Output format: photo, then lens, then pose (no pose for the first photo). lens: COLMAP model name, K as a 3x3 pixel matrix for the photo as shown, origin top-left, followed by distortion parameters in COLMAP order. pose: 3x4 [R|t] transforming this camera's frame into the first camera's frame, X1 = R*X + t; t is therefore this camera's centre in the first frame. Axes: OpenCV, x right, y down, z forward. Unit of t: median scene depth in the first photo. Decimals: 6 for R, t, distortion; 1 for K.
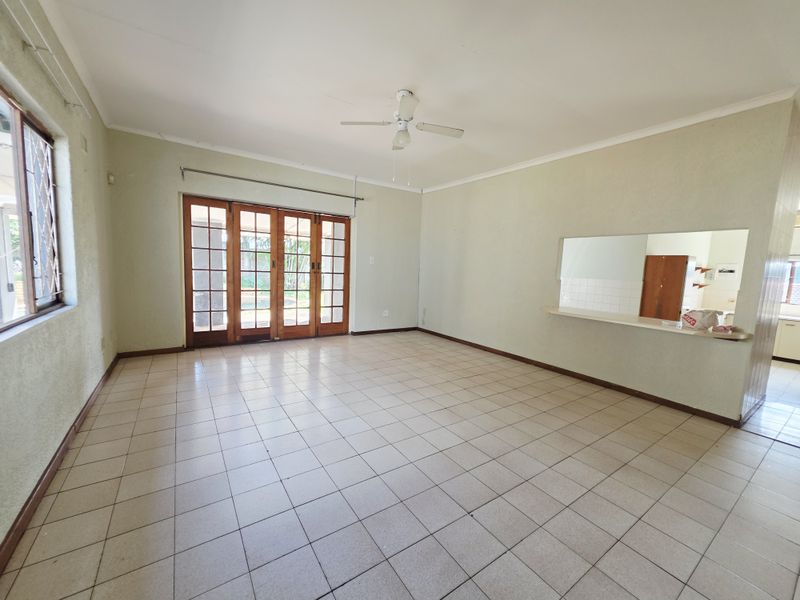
lens RADIAL K [[320.1, 0, 401.3], [0, 320.1, 300.9], [0, 0, 1]] dist [0.002513, 0.000424]
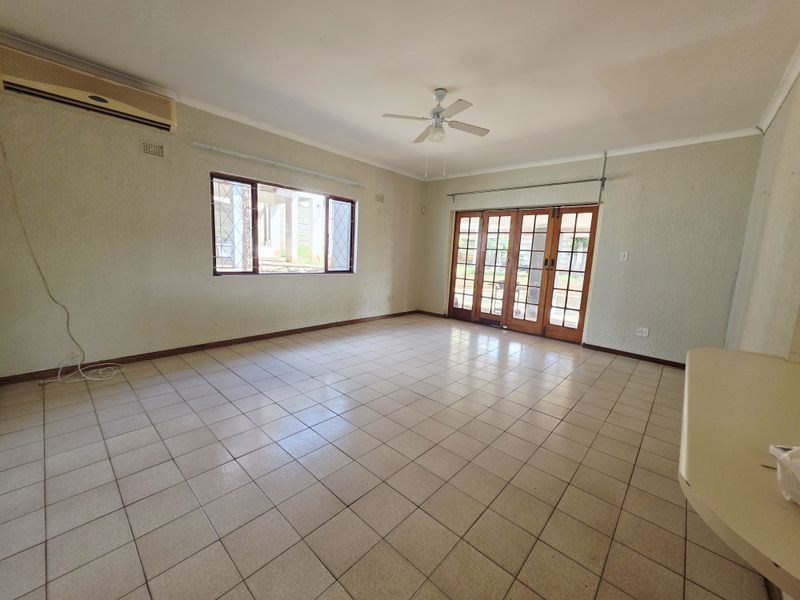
lens RADIAL K [[320.1, 0, 401.3], [0, 320.1, 300.9], [0, 0, 1]] dist [0.002513, 0.000424]
pose [[0.223595, 0.116668, -0.967675, 0.645956], [-0.139224, 0.986453, 0.086763, -0.020088], [0.964688, 0.115323, 0.236808, 0.408823]]
